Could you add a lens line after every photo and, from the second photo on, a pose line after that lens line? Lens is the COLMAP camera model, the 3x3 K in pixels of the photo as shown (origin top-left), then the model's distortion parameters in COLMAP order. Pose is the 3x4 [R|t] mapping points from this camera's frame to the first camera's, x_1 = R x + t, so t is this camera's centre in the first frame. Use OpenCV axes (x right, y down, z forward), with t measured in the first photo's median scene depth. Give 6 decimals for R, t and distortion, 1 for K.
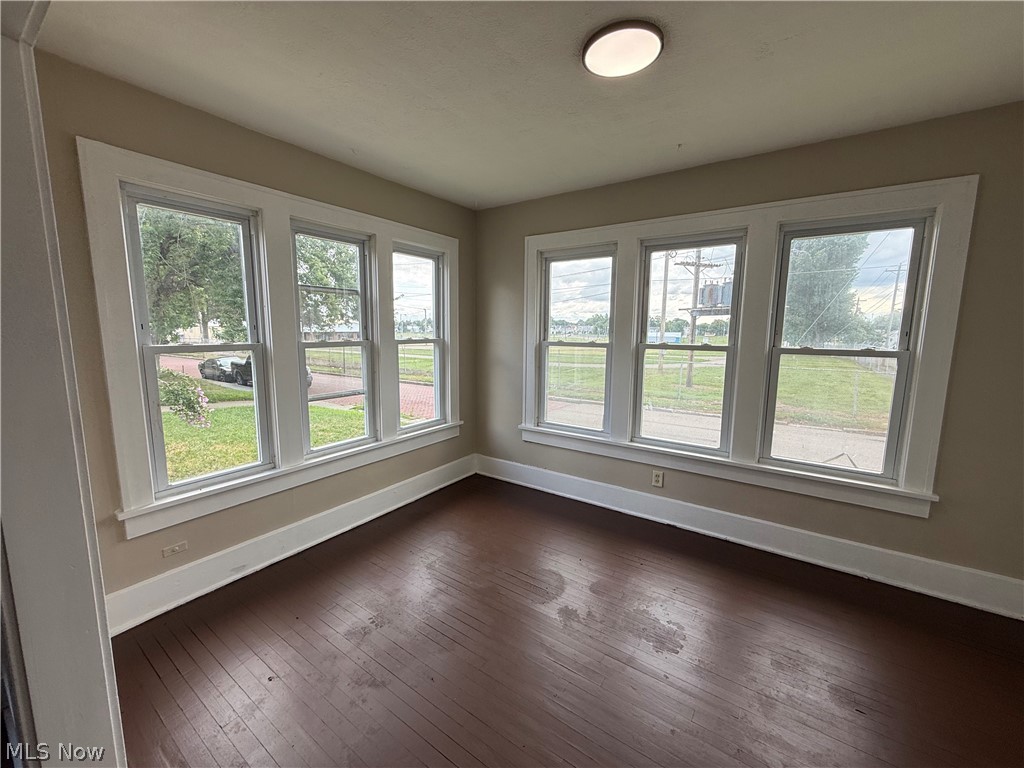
lens RADIAL K [[407.5, 0, 507.6], [0, 407.5, 380.0], [0, 0, 1]] dist [0.013750, 0.000004]
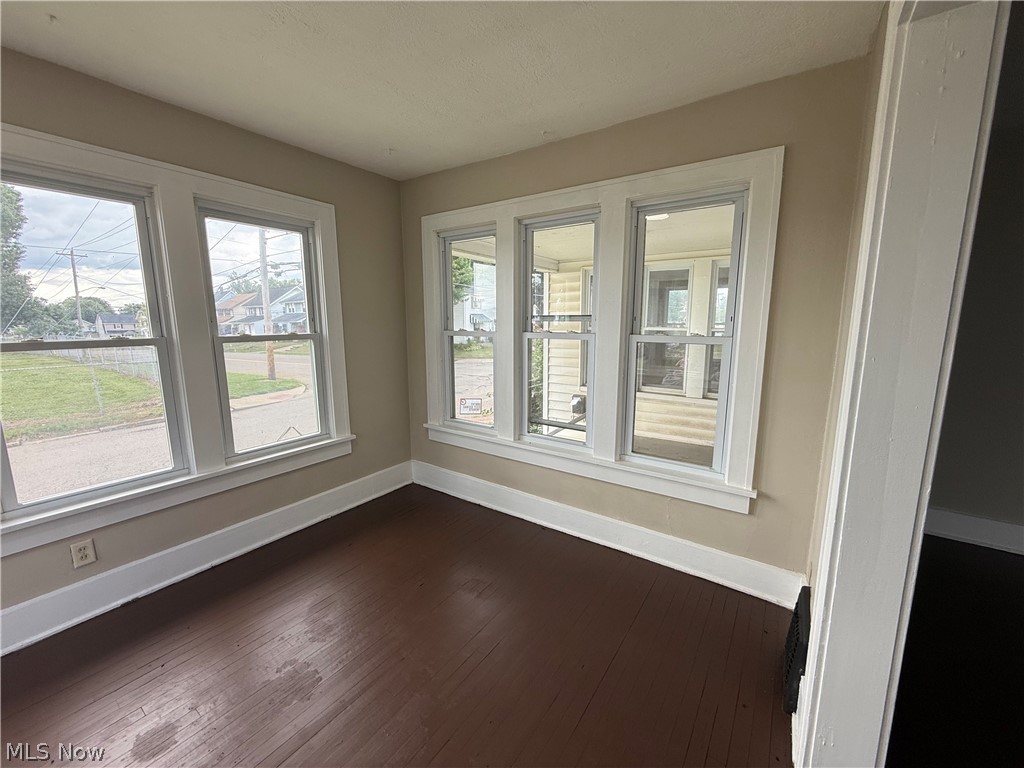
lens RADIAL K [[409.3, 0, 512.3], [0, 409.3, 382.0], [0, 0, 1]] dist [0.011330, -0.000266]
pose [[0.014347, -0.161442, 0.986778, -0.253015], [0.131872, 0.978565, 0.158181, -0.038158], [-0.991163, 0.127859, 0.035329, 0.330908]]
